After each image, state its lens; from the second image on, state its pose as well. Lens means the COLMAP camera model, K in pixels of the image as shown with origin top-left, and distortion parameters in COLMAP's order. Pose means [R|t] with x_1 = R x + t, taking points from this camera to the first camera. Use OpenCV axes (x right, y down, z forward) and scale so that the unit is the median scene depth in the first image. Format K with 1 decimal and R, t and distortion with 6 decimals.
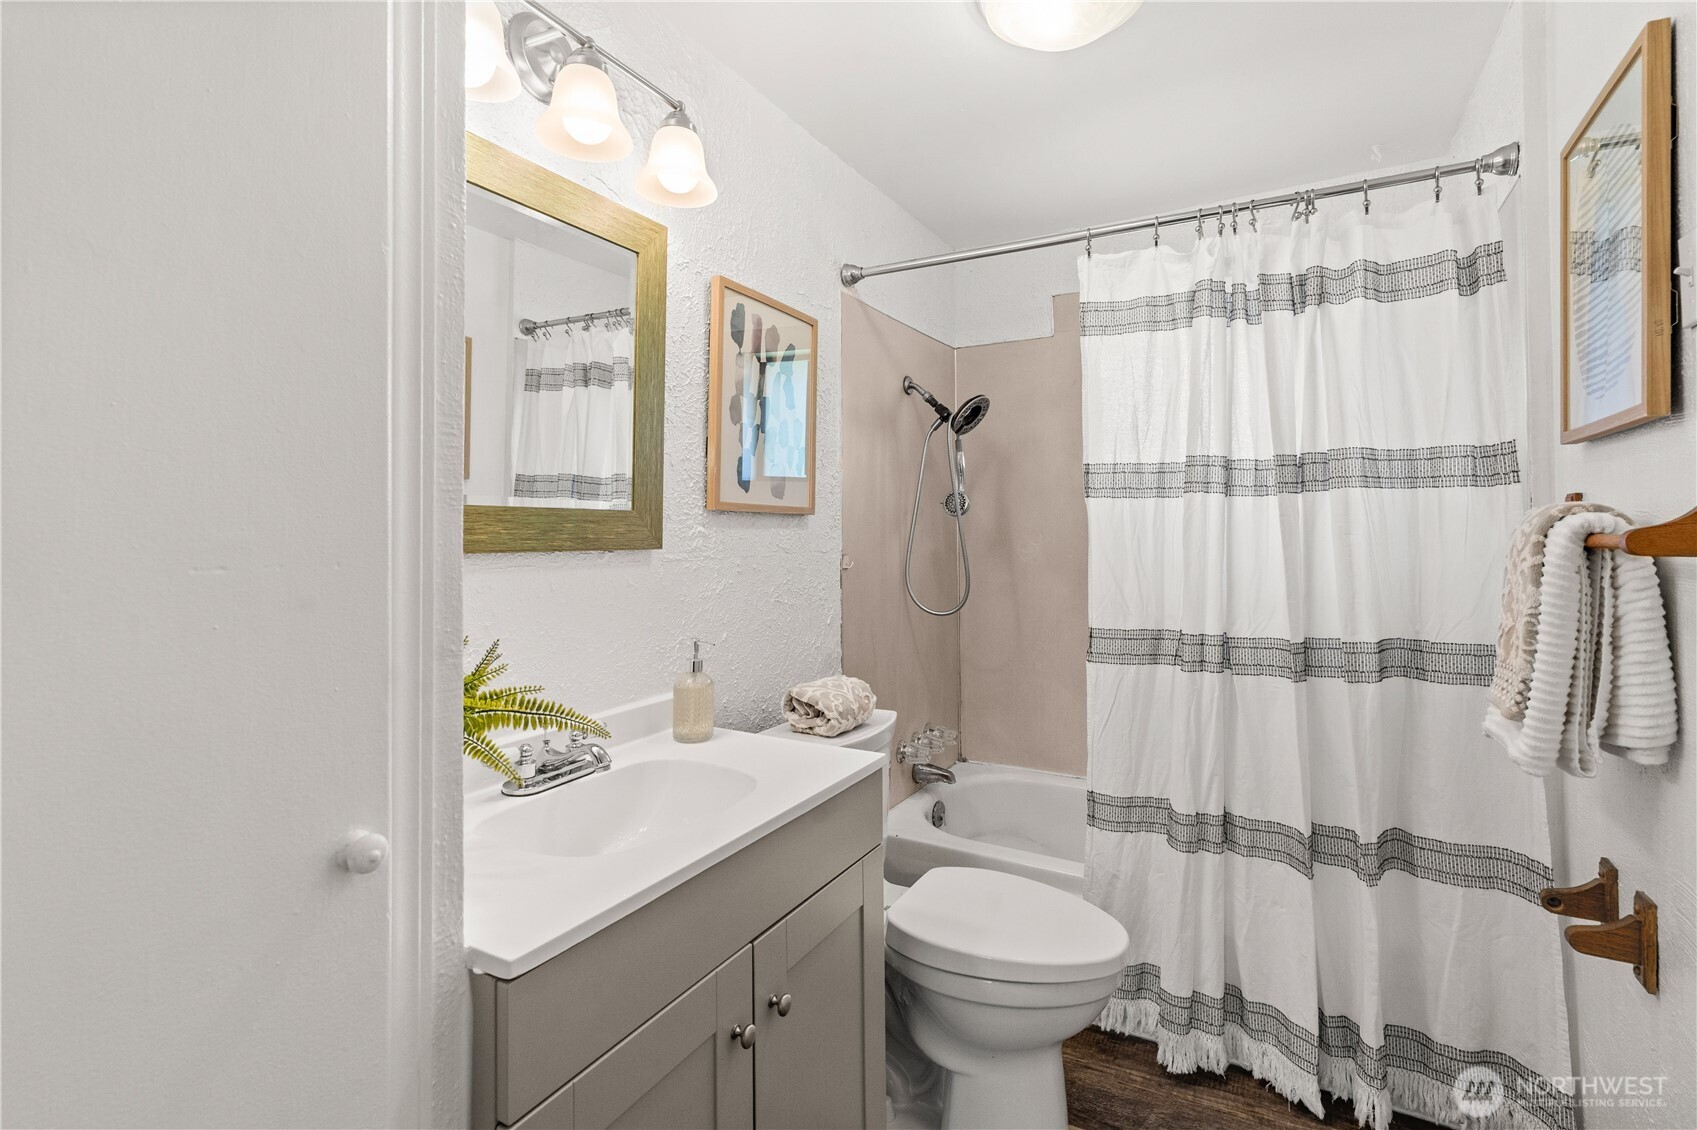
lens RADIAL K [[778.1, 0, 858.5], [0, 778.1, 506.6], [0, 0, 1]] dist [-0.008281, 0.002568]
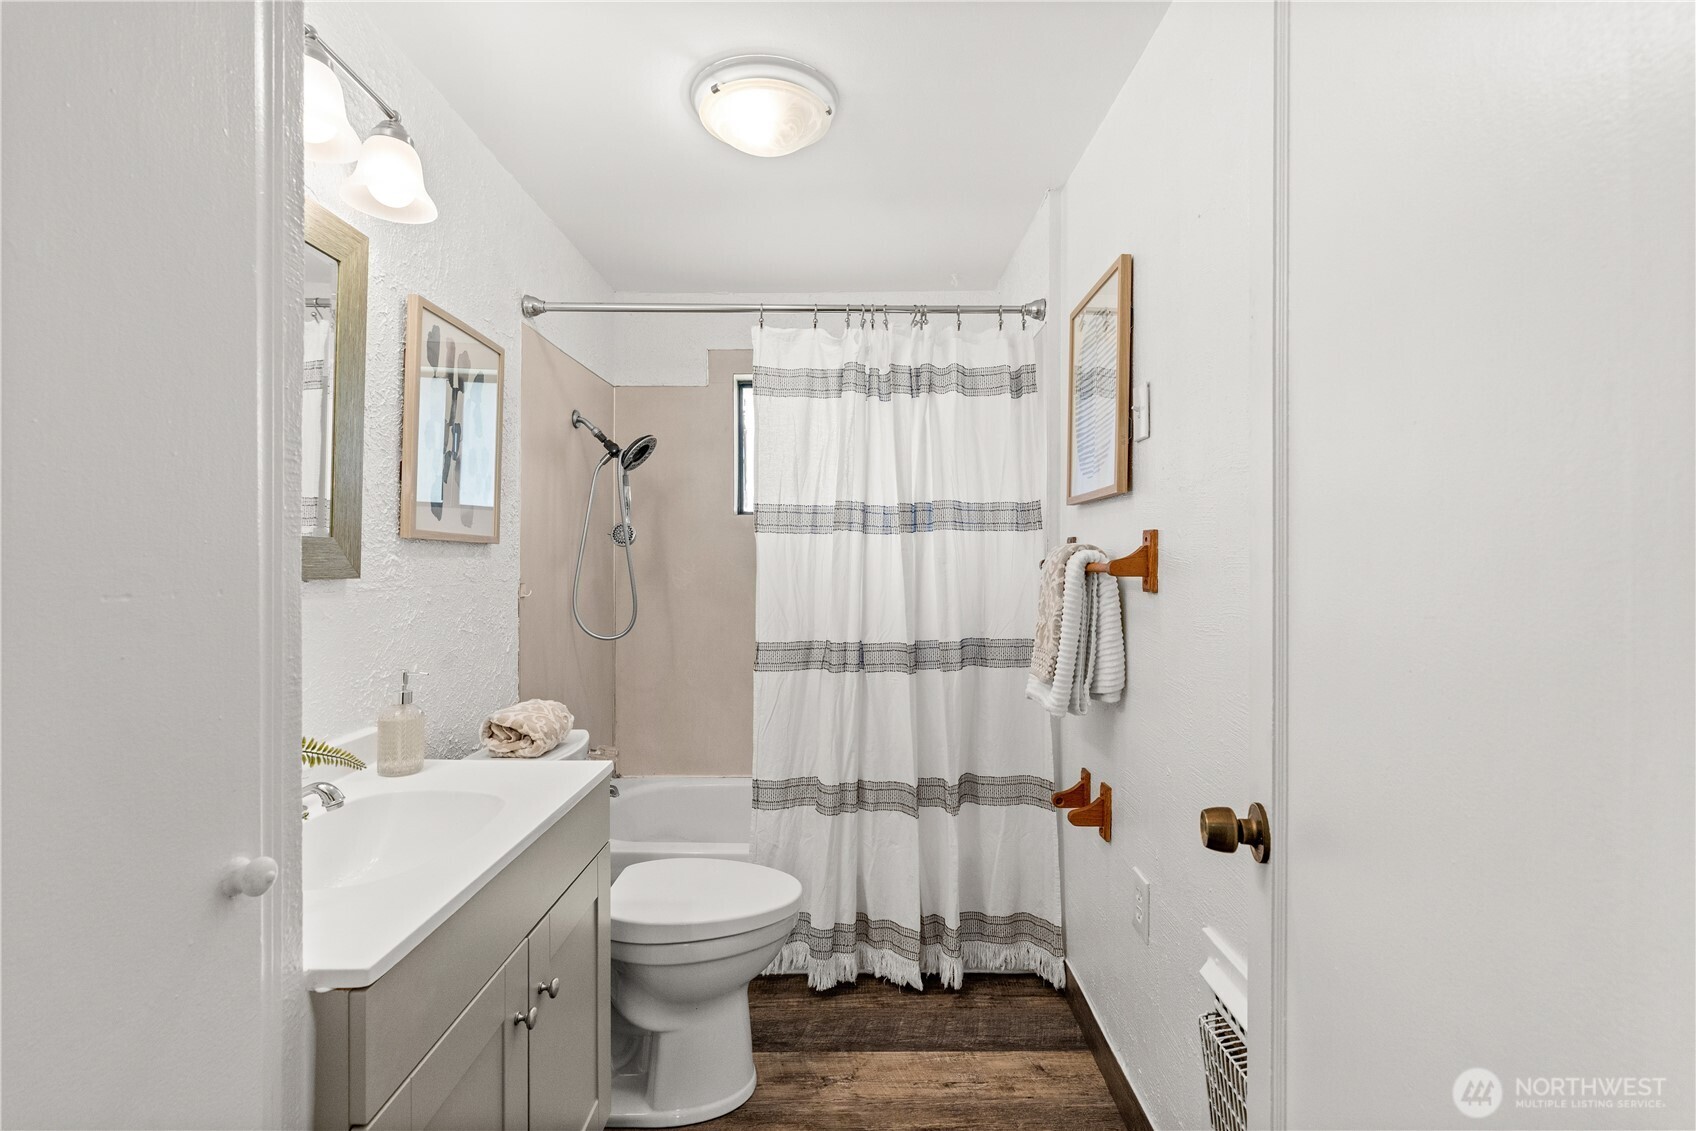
lens RADIAL K [[777.6, 0, 835.8], [0, 777.6, 550.7], [0, 0, 1]] dist [-0.008281, 0.002568]
pose [[0.873256, 0.009233, 0.487175, -0.200321], [-0.017942, 0.999752, 0.013213, -0.001983], [-0.486932, -0.020279, 0.873205, -0.102926]]
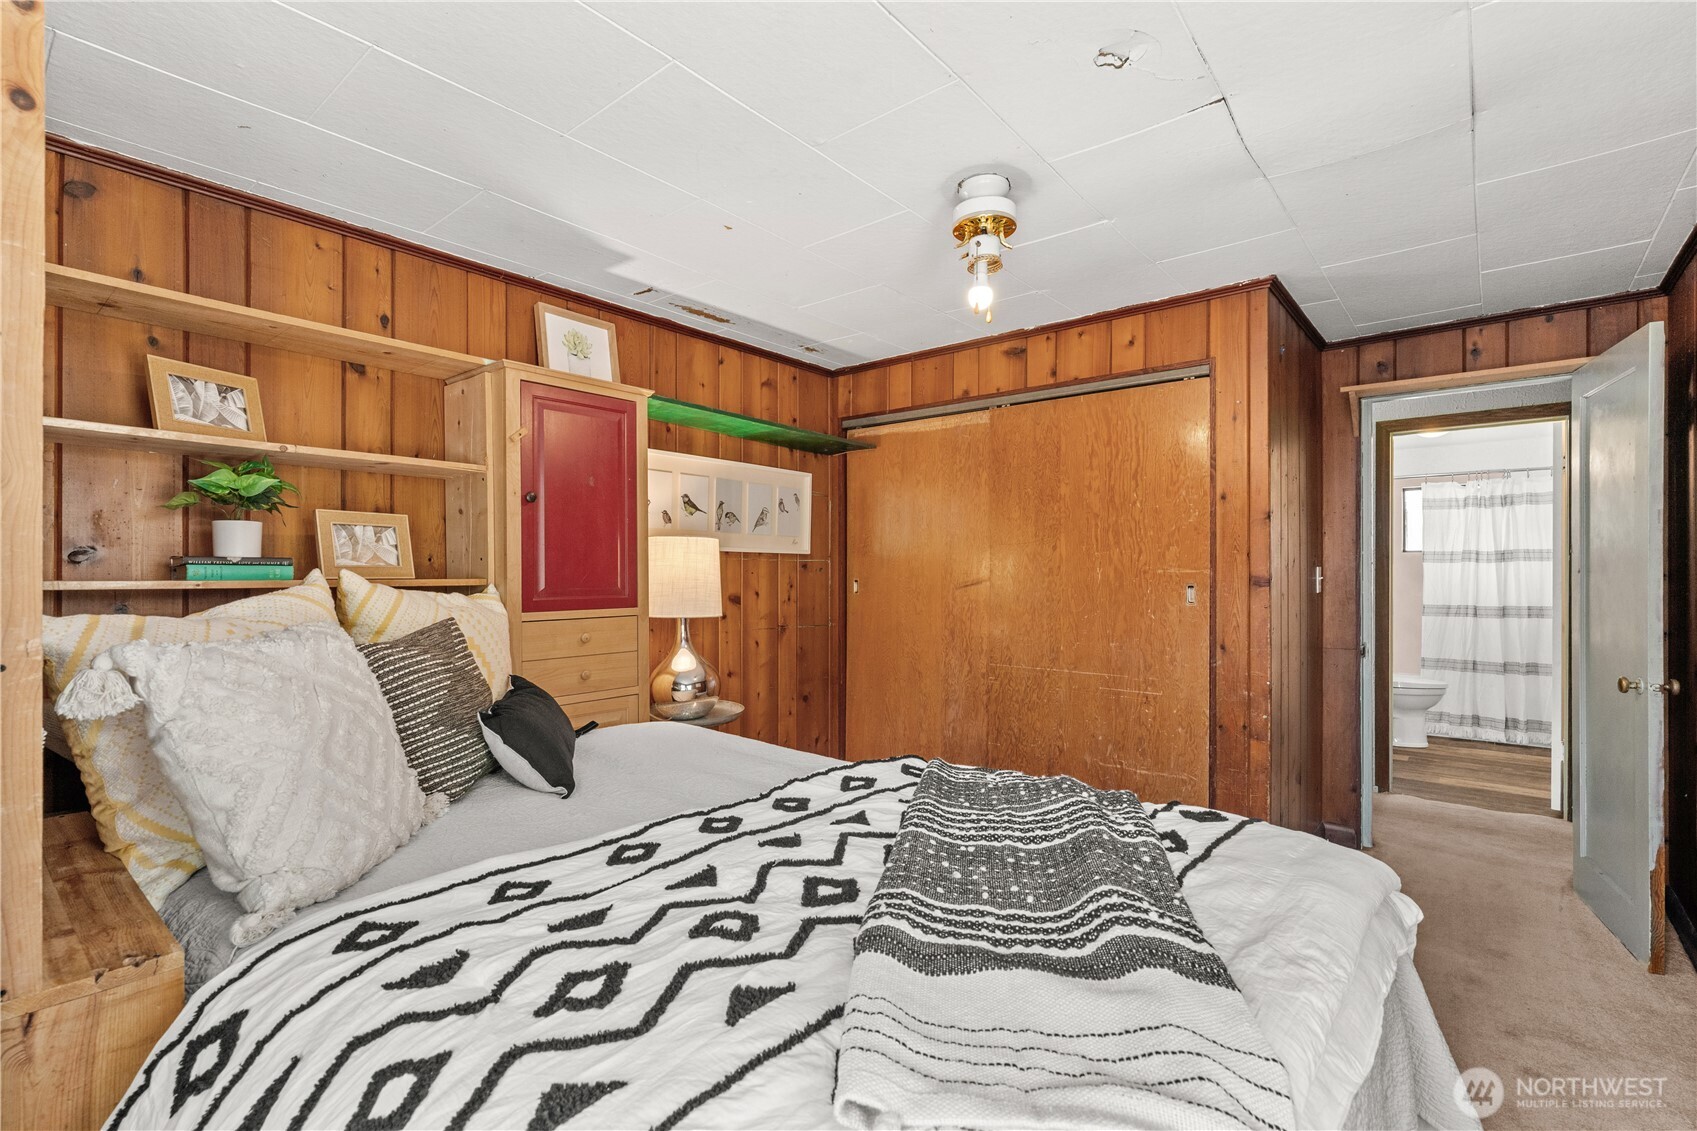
lens RADIAL K [[778.1, 0, 833.2], [0, 778.1, 568.6], [0, 0, 1]] dist [-0.008281, 0.002568]
pose [[0.984257, 0.010639, -0.176423, -1.668753], [-0.006559, 0.999698, 0.023694, -0.049953], [0.176622, -0.022164, 0.984029, -2.771086]]
